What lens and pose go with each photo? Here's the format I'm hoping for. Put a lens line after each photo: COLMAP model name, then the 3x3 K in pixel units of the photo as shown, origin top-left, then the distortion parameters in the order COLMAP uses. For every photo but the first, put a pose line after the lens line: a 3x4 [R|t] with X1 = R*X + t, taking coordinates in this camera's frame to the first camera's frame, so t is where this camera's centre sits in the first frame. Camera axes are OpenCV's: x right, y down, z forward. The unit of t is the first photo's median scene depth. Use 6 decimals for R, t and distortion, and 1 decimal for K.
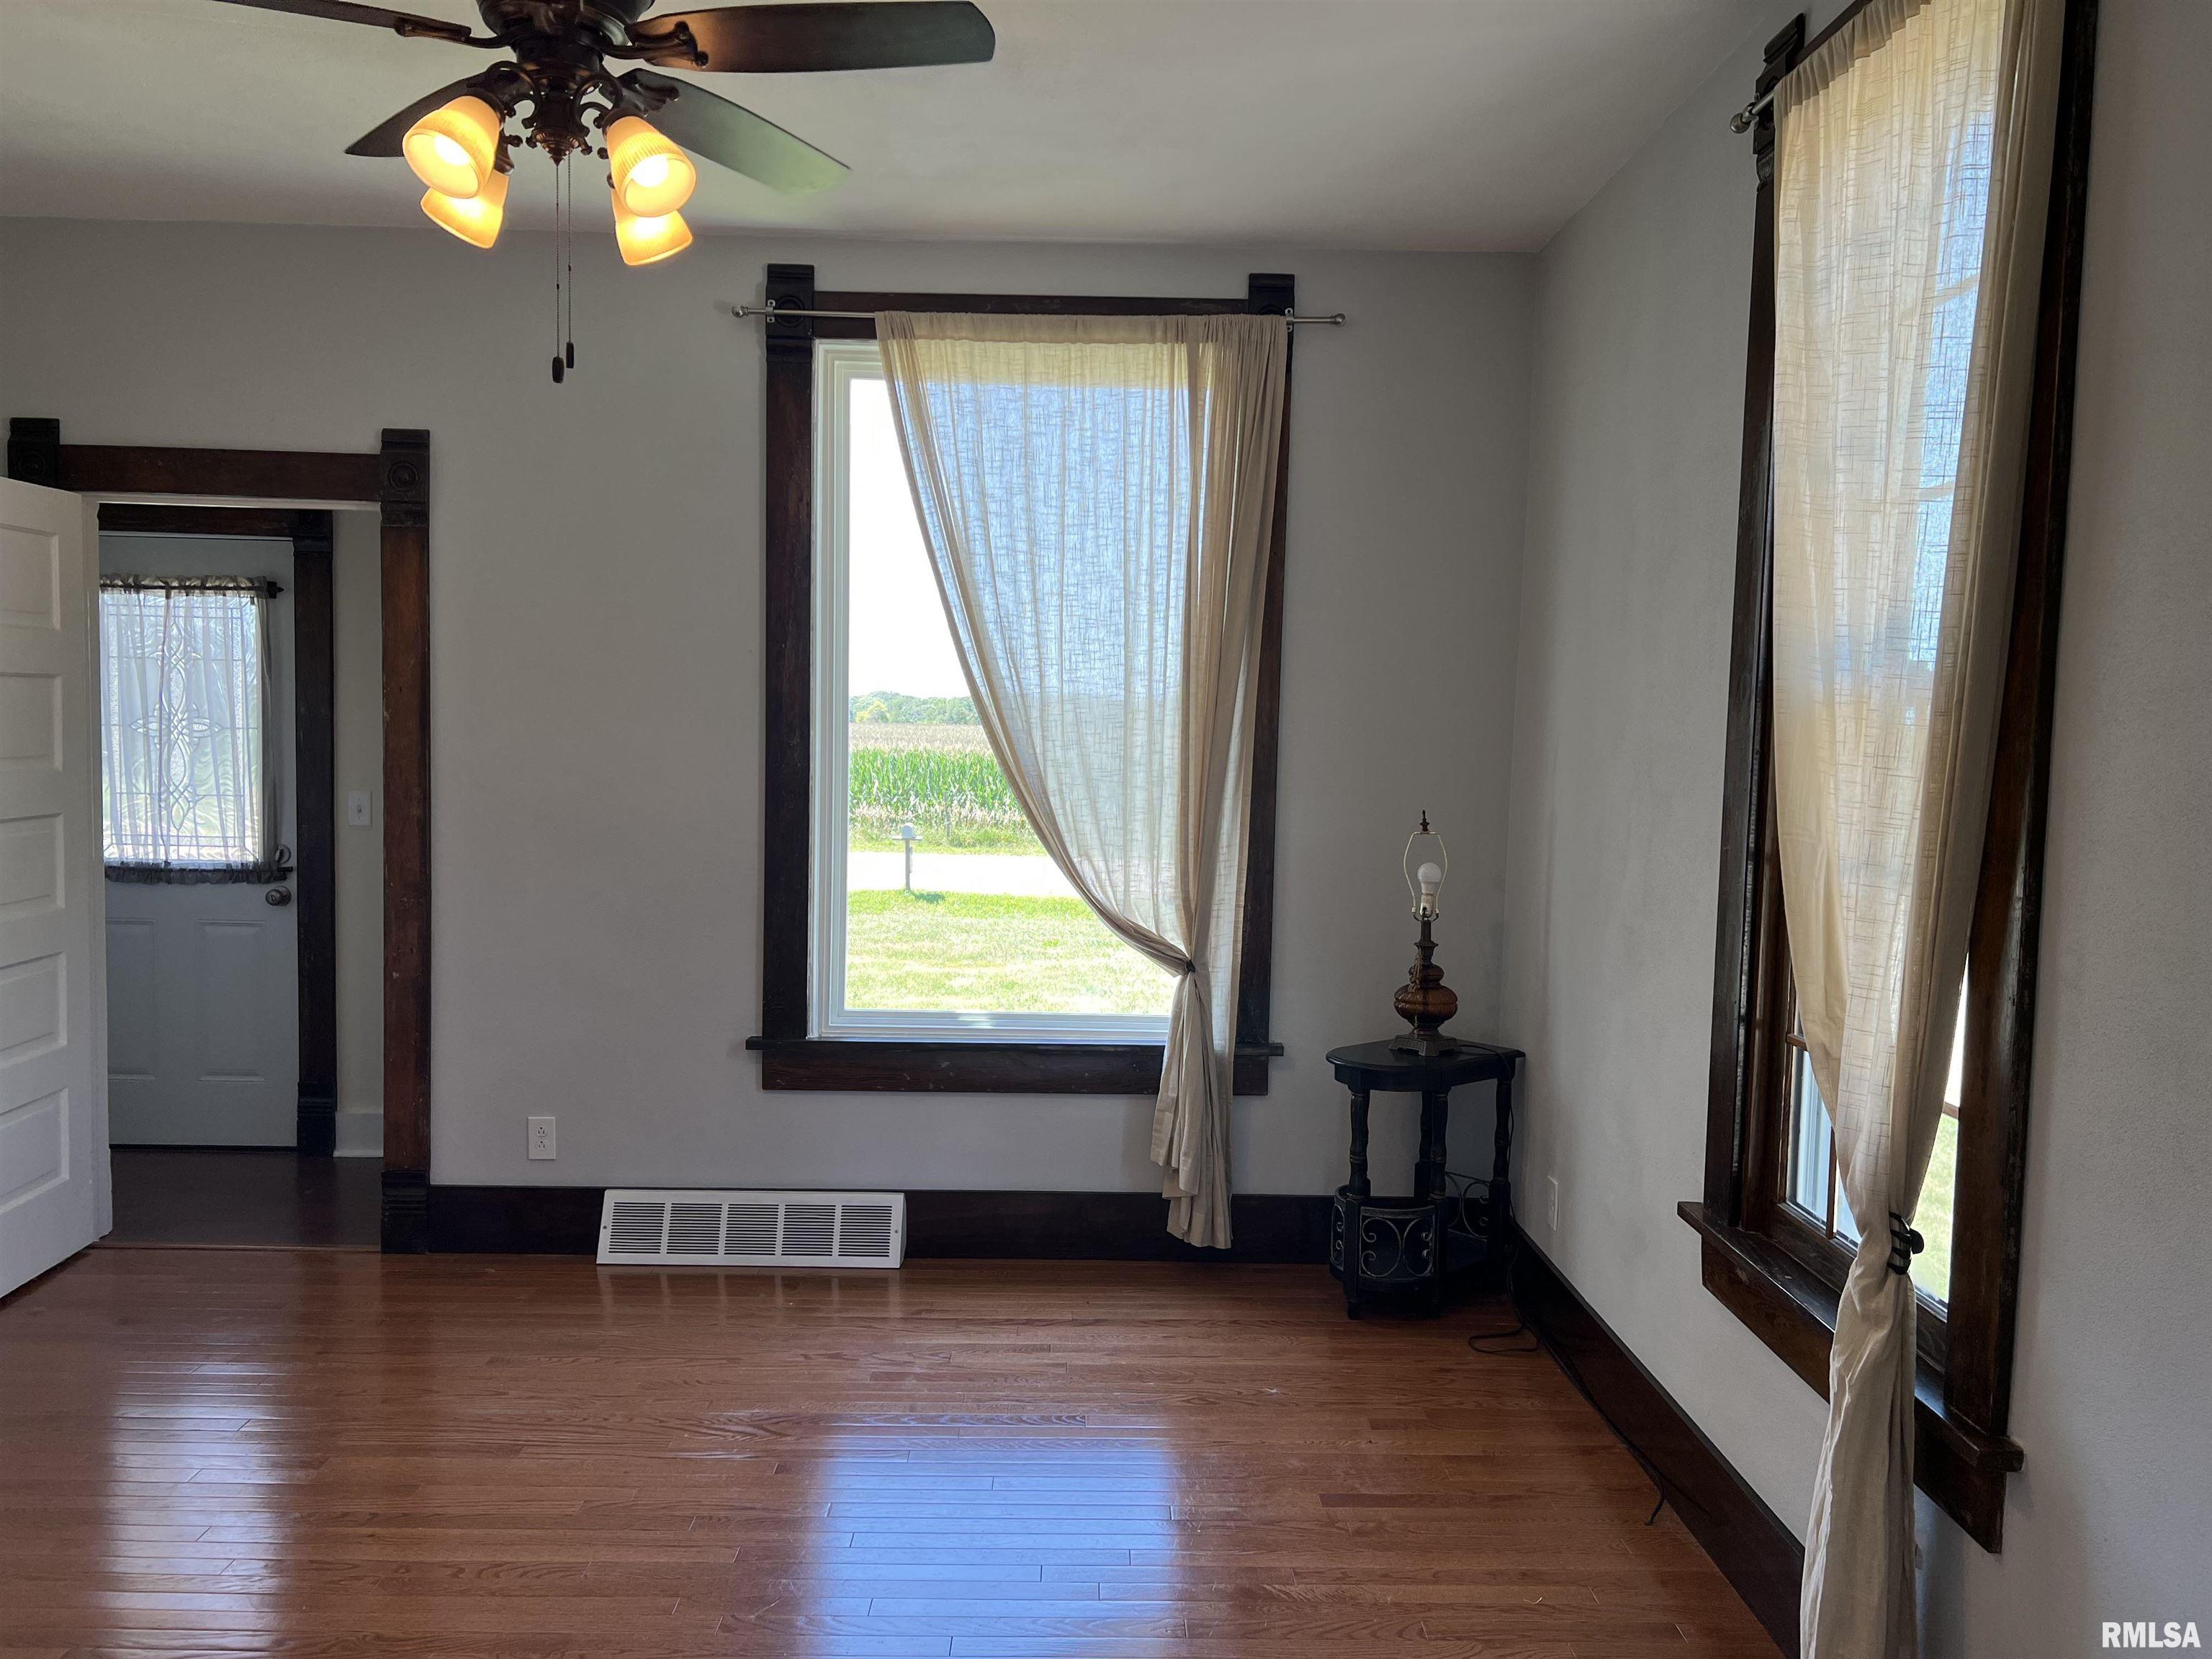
lens RADIAL K [[1653.2, 0, 1108.4], [0, 1653.2, 834.8], [0, 0, 1]] dist [0.038037, -0.047685]
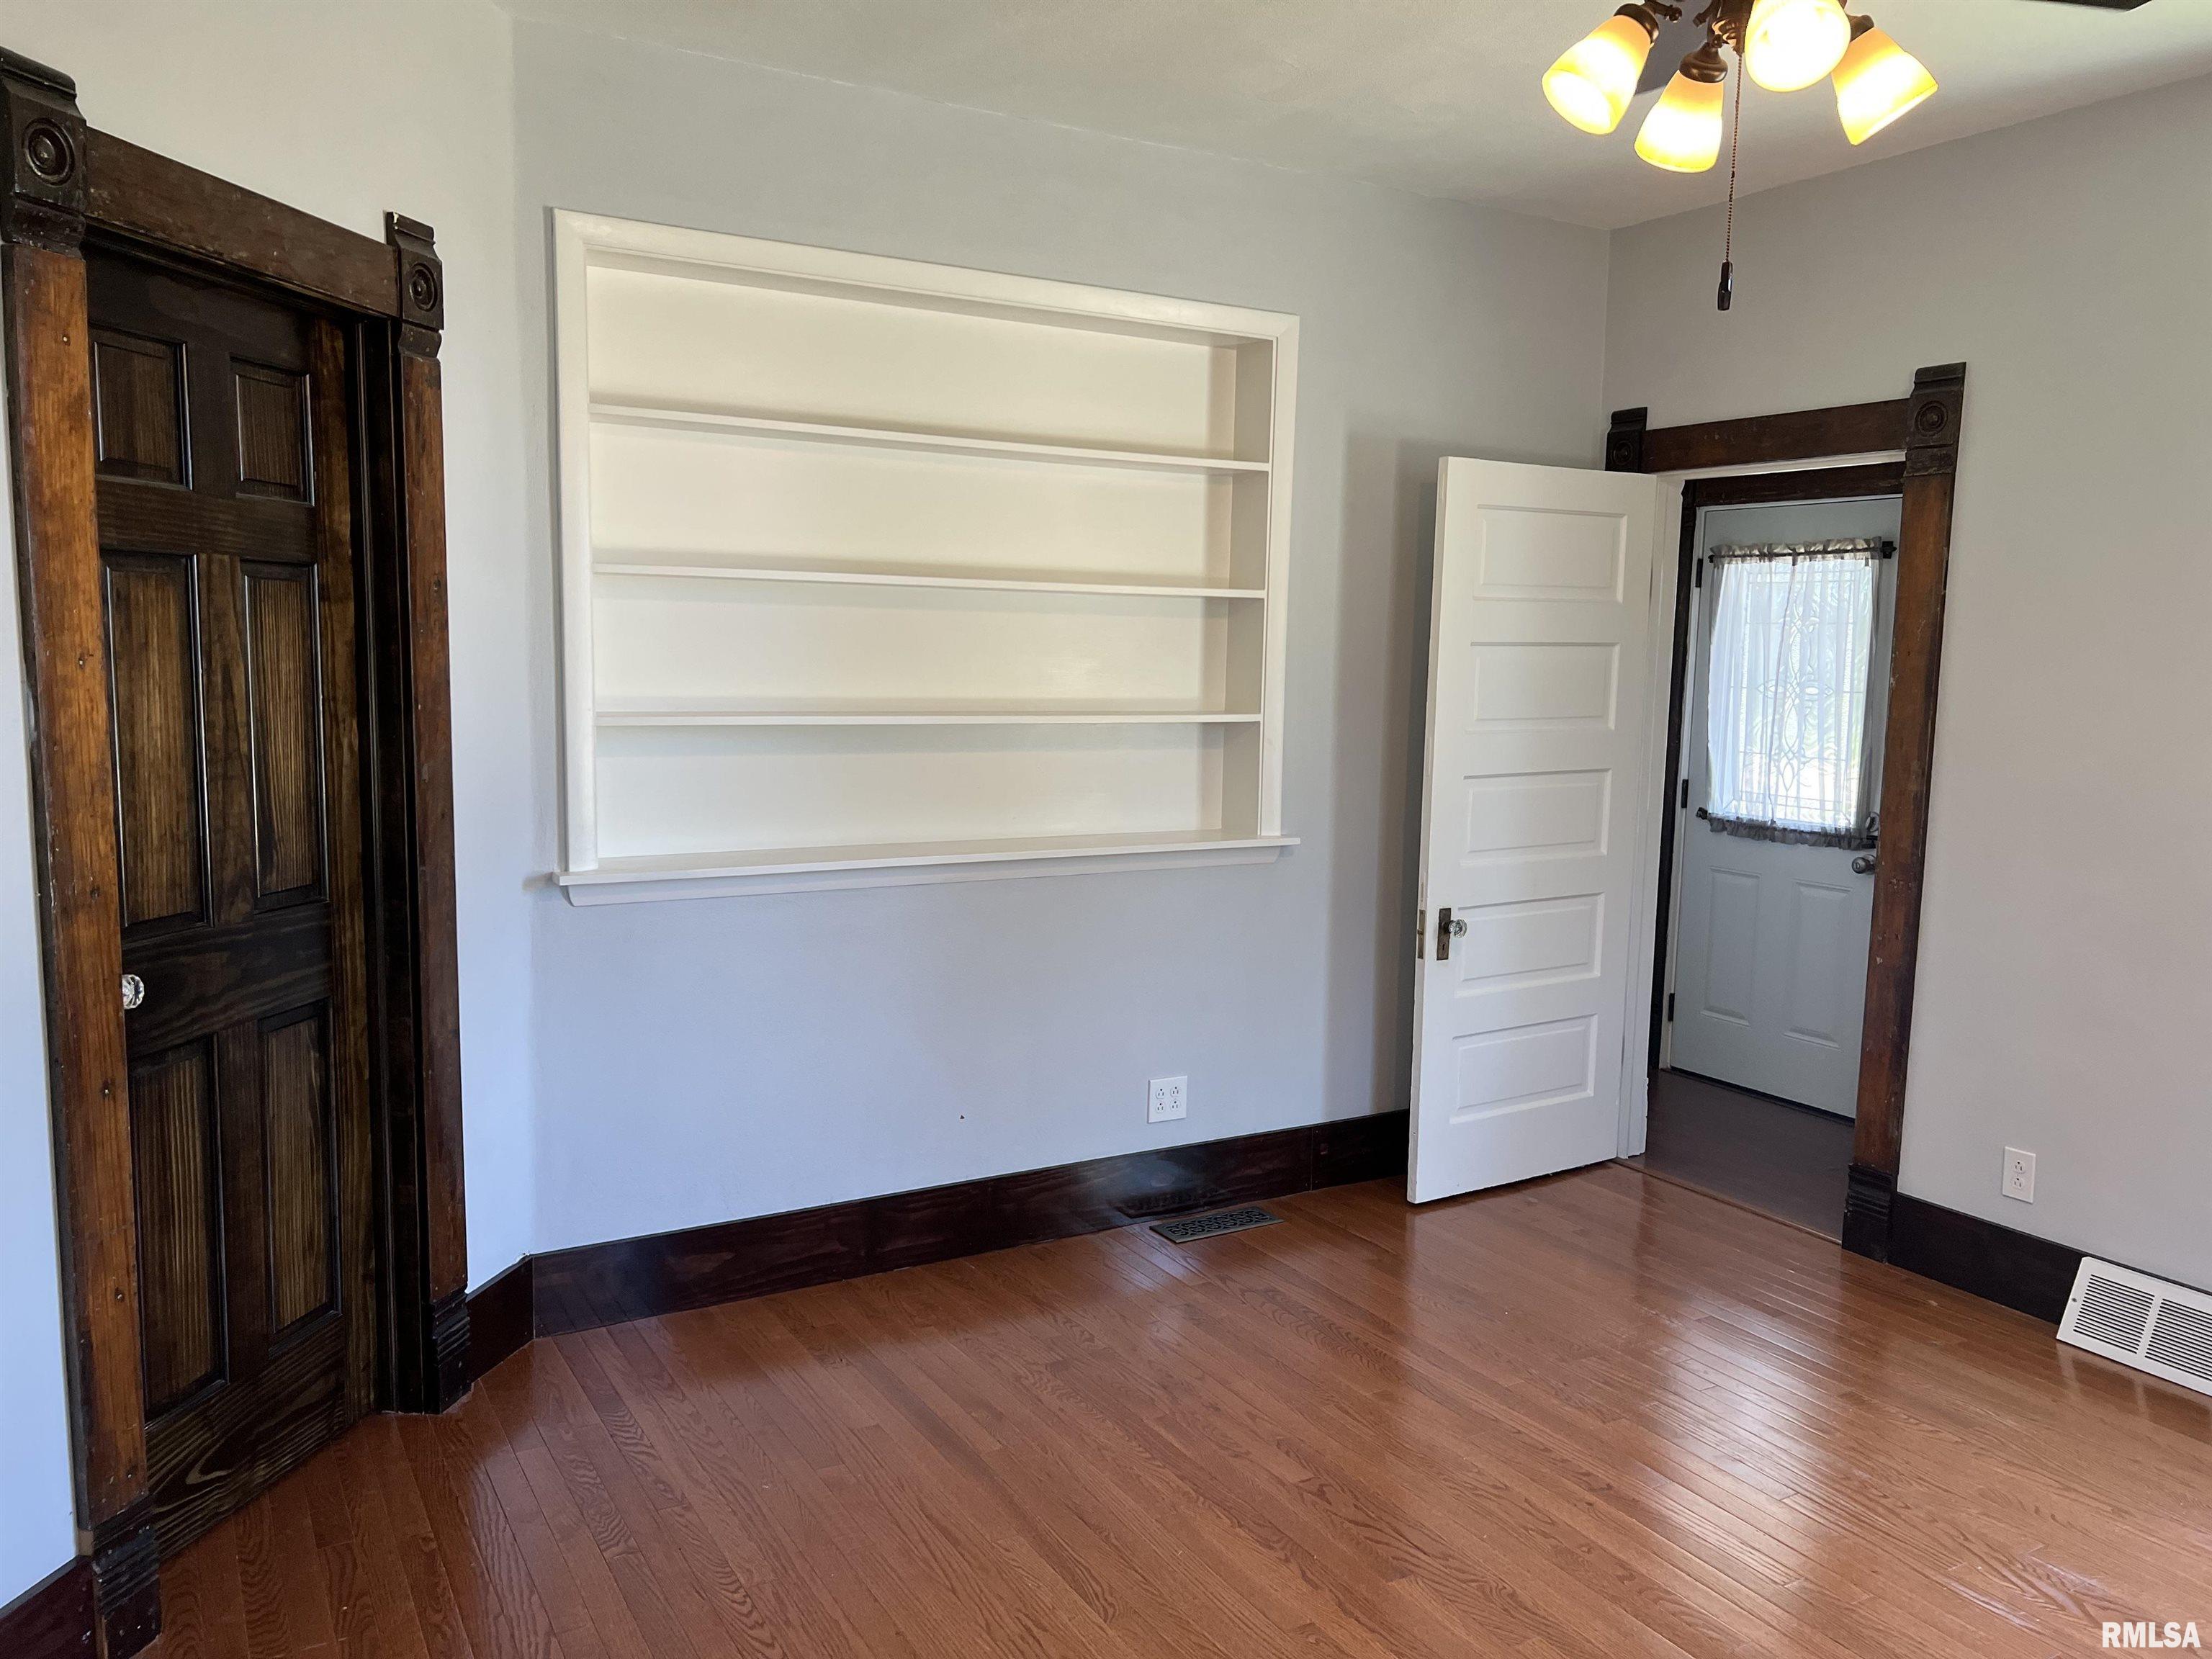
lens RADIAL K [[1653.2, 0, 1101.3], [0, 1653.2, 838.2], [0, 0, 1]] dist [0.038037, -0.047685]
pose [[0.485219, 0.090431, -0.869704, 0.165484], [-0.066907, 0.995561, 0.066189, -0.016571], [0.871829, 0.026073, 0.489116, 0.161165]]
